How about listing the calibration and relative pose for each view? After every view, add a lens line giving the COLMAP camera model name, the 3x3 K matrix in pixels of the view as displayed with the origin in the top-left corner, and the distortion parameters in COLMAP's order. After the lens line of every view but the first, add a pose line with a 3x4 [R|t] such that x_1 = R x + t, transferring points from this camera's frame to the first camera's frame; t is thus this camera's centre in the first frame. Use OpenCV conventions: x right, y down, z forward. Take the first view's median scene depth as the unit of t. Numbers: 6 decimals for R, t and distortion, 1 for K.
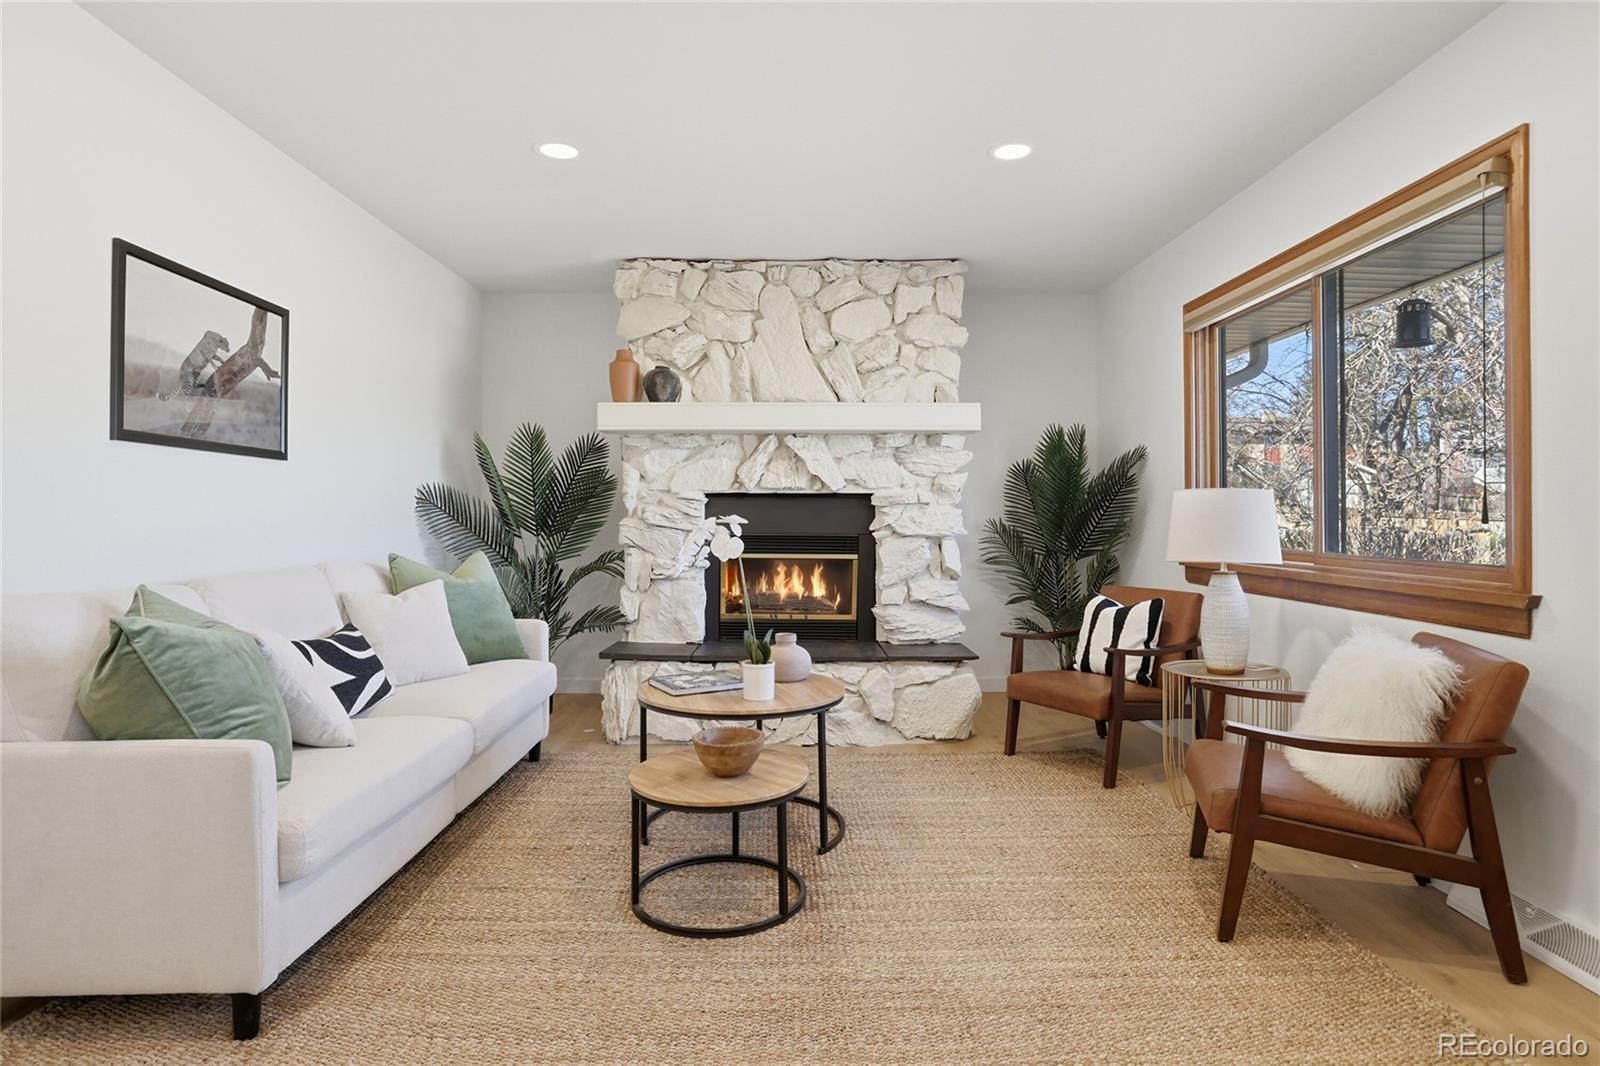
lens RADIAL K [[876.4, 0, 815.6], [0, 876.4, 493.6], [0, 0, 1]] dist [-0.010697, 0.004621]
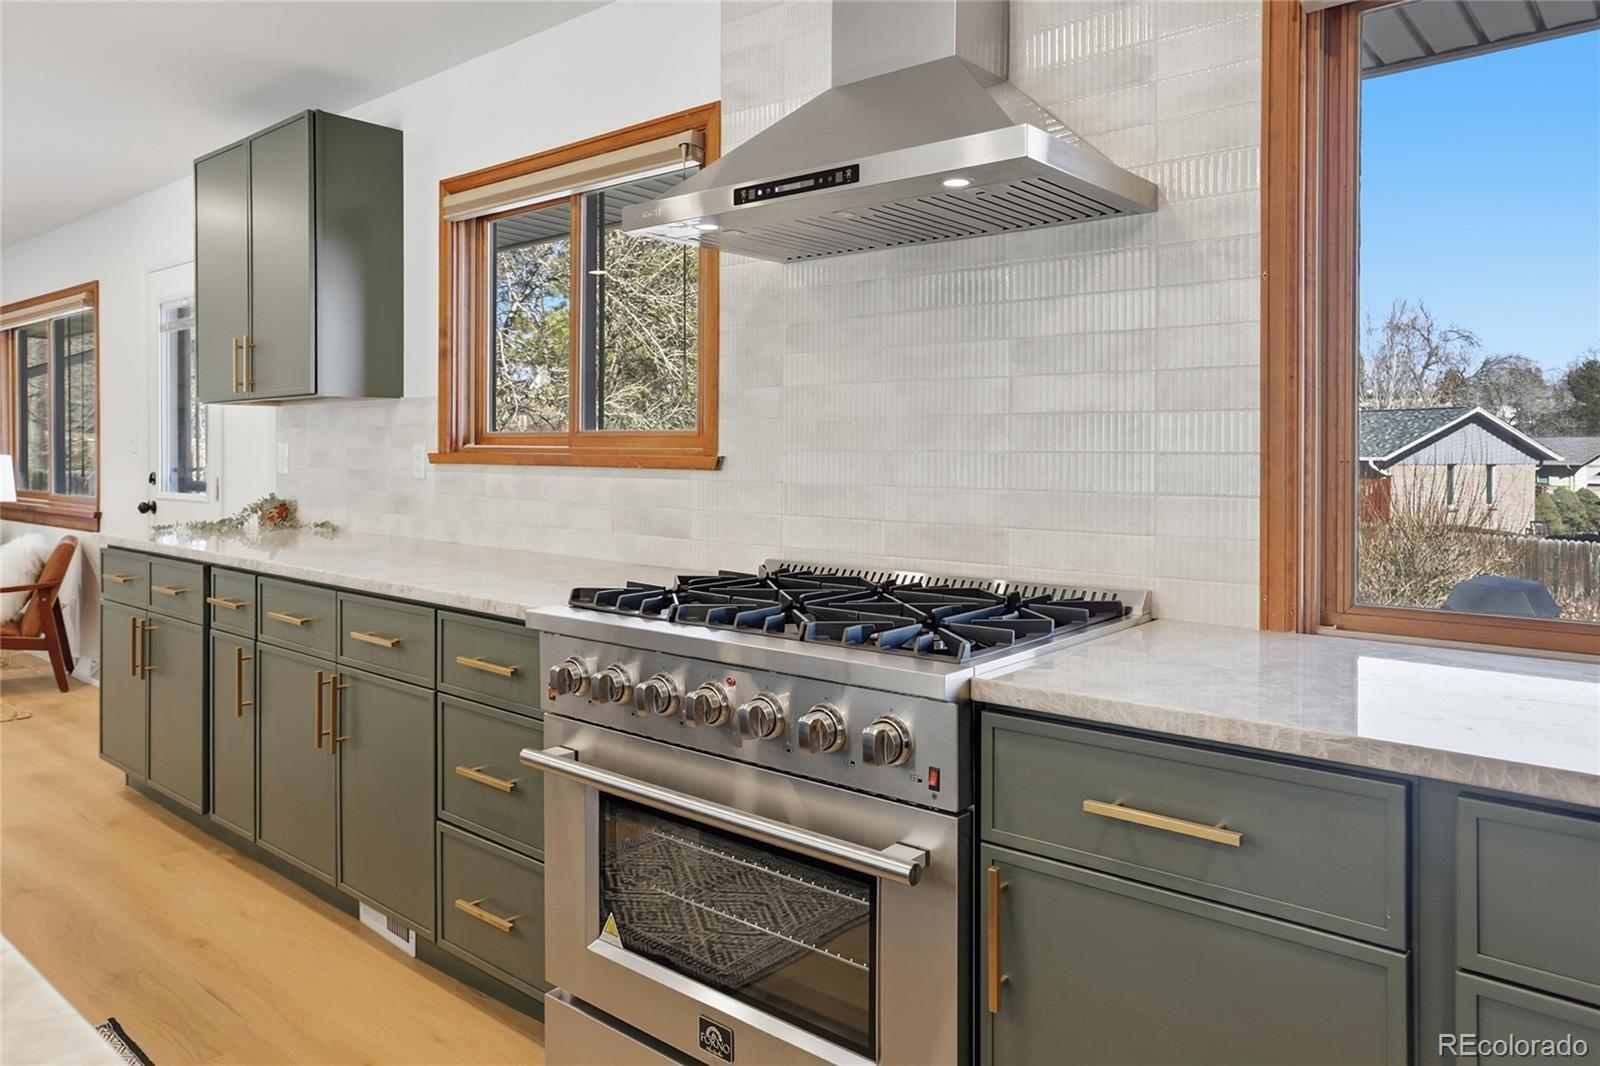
lens RADIAL K [[1089.7, 0, 786.9], [0, 1089.7, 468.9], [0, 0, 1]] dist [0.007134, 0.003729]
pose [[0.675336, -0.011531, 0.737420, 0.010056], [-0.018754, 0.999286, 0.032801, -0.047892], [-0.737272, -0.035982, 0.674637, -0.927890]]
